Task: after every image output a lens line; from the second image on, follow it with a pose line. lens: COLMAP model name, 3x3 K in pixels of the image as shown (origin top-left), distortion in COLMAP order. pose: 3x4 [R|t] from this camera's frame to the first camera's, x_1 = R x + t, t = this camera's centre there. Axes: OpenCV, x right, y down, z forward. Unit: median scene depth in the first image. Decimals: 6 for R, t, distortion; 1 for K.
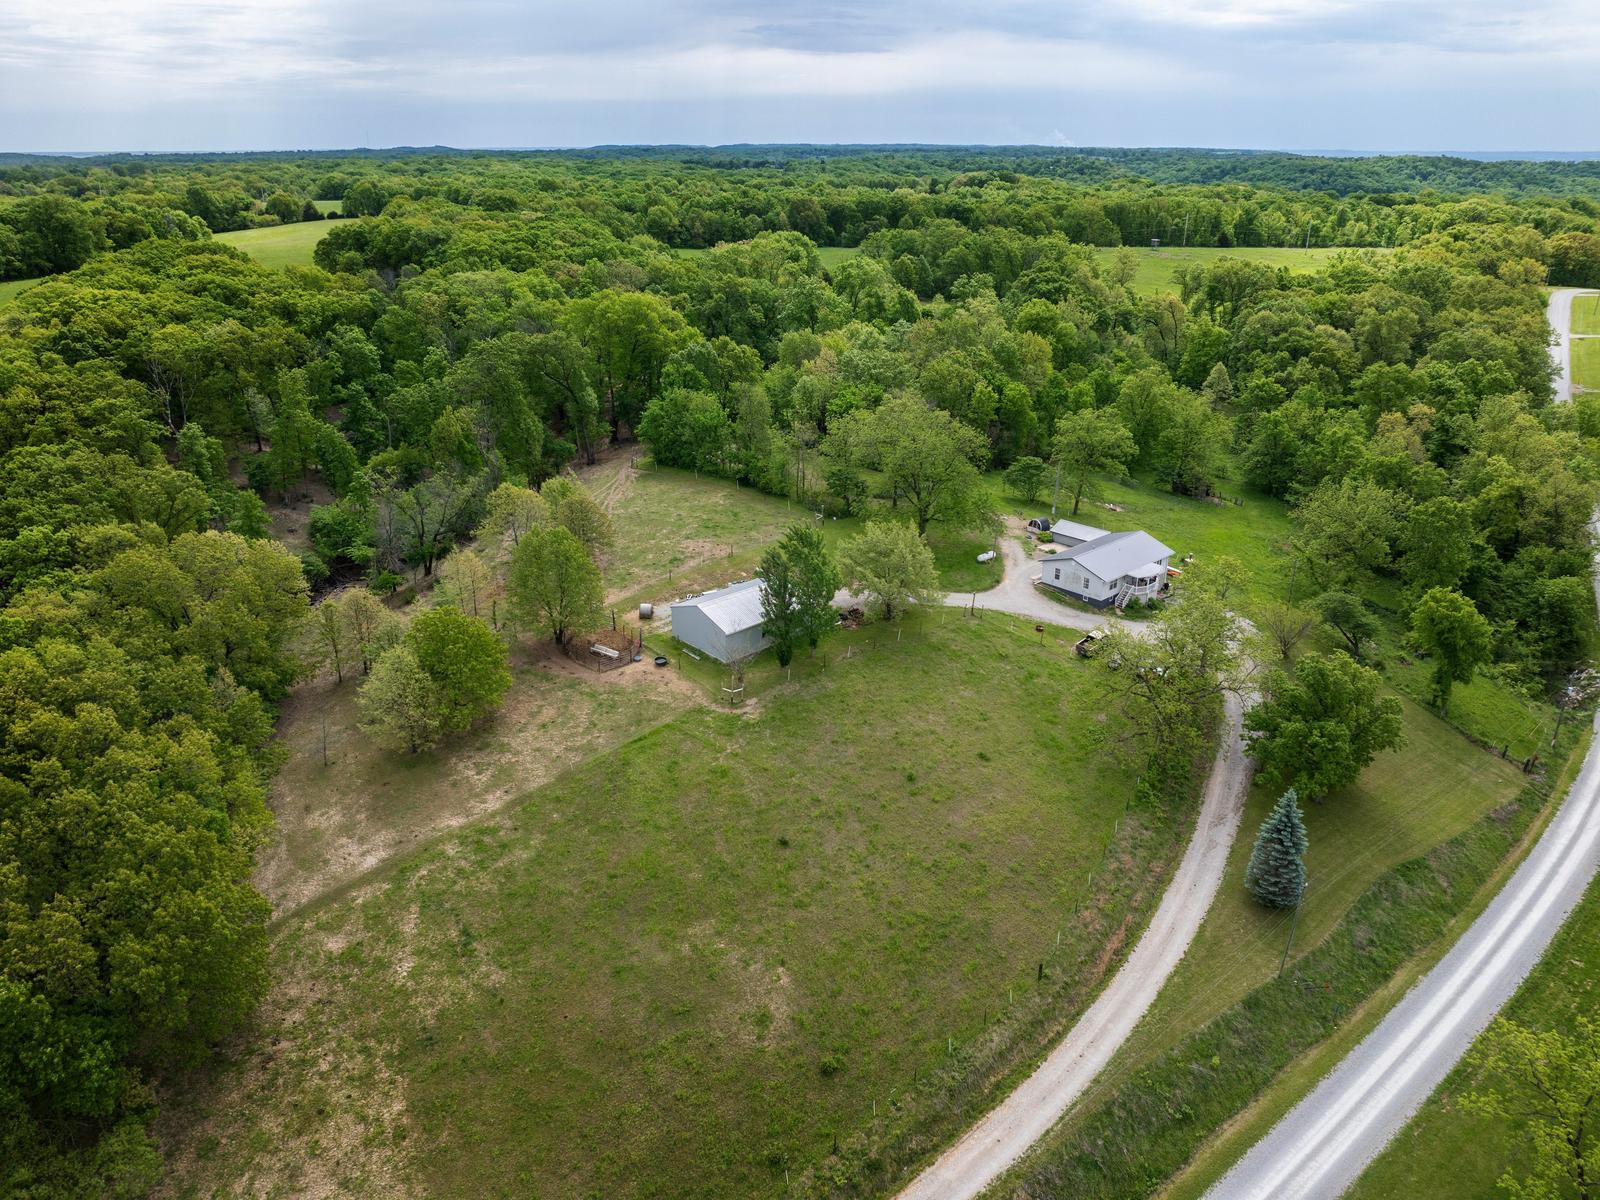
lens RADIAL K [[1124.9, 0, 804.4], [0, 1124.9, 596.5], [0, 0, 1]] dist [-0.036698, 0.003506]
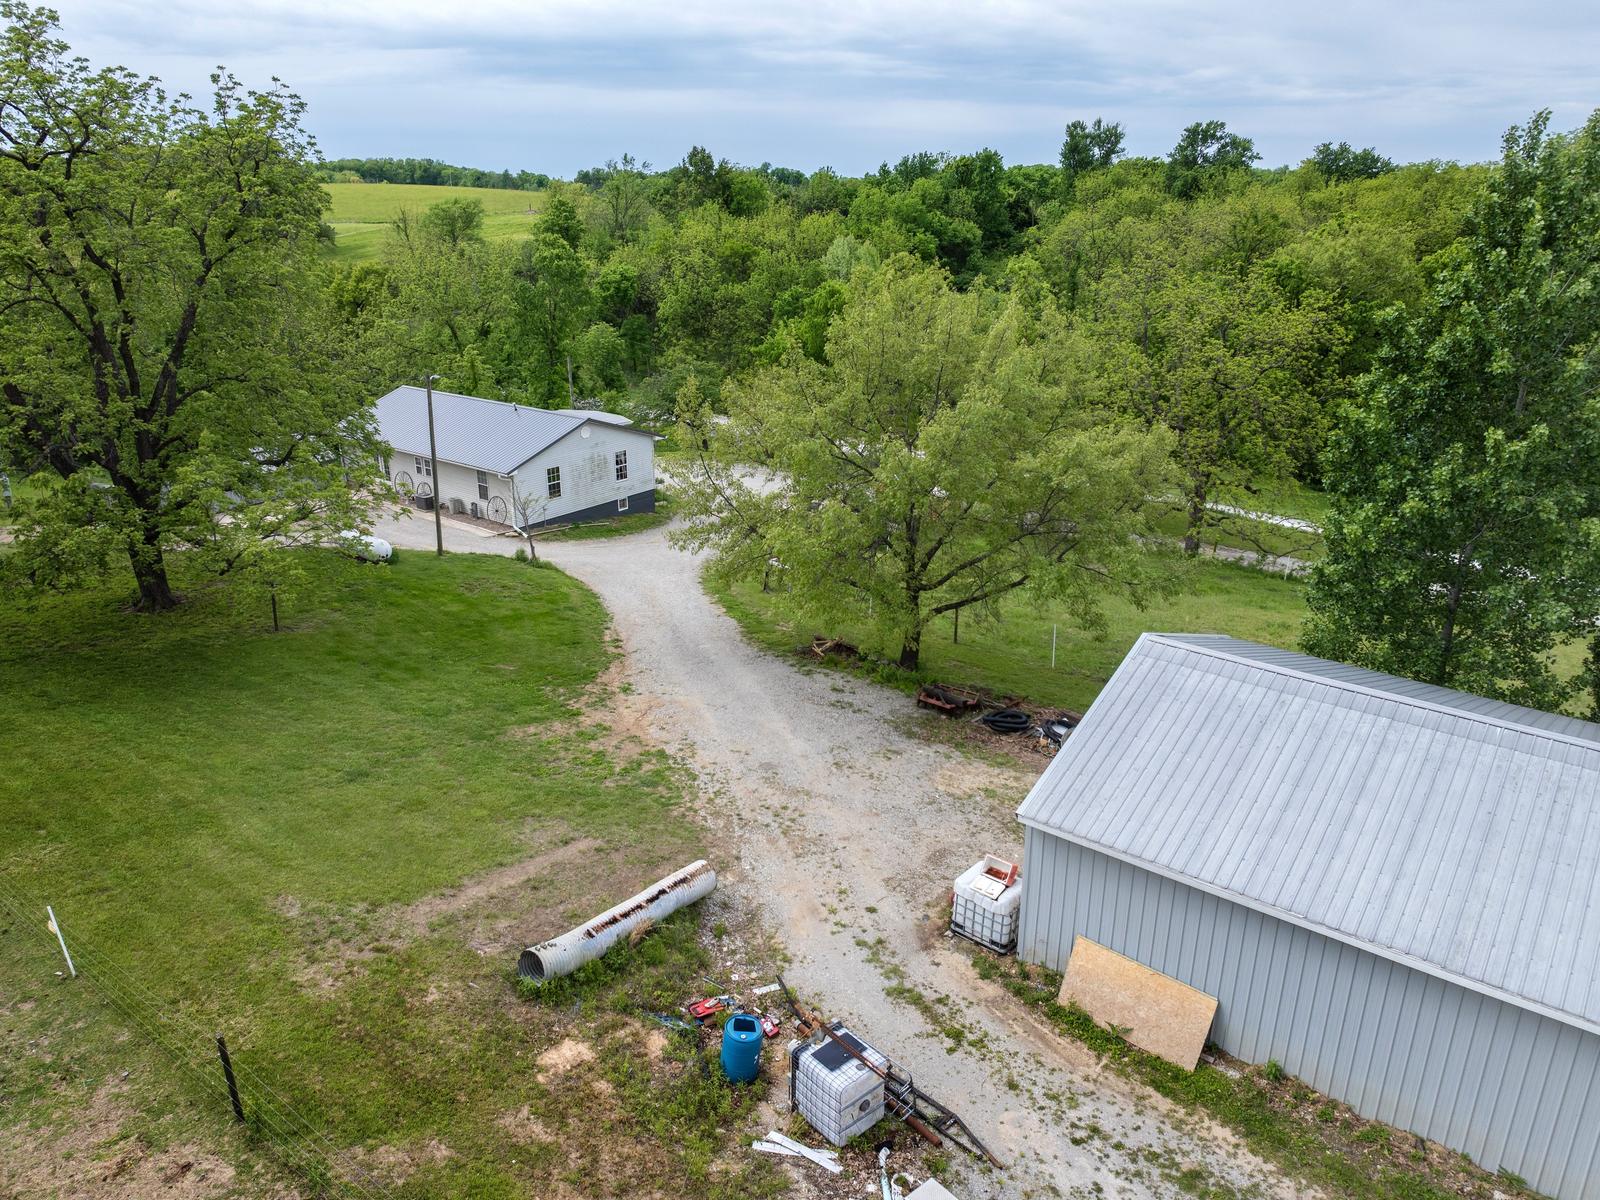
lens RADIAL K [[1124.9, 0, 804.4], [0, 1124.9, 596.5], [0, 0, 1]] dist [-0.036698, 0.003506]
pose [[-0.148455, -0.341389, 0.928124, -0.201388], [0.374545, 0.849196, 0.372266, -0.128609], [-0.915247, 0.402889, 0.001798, 1.247394]]
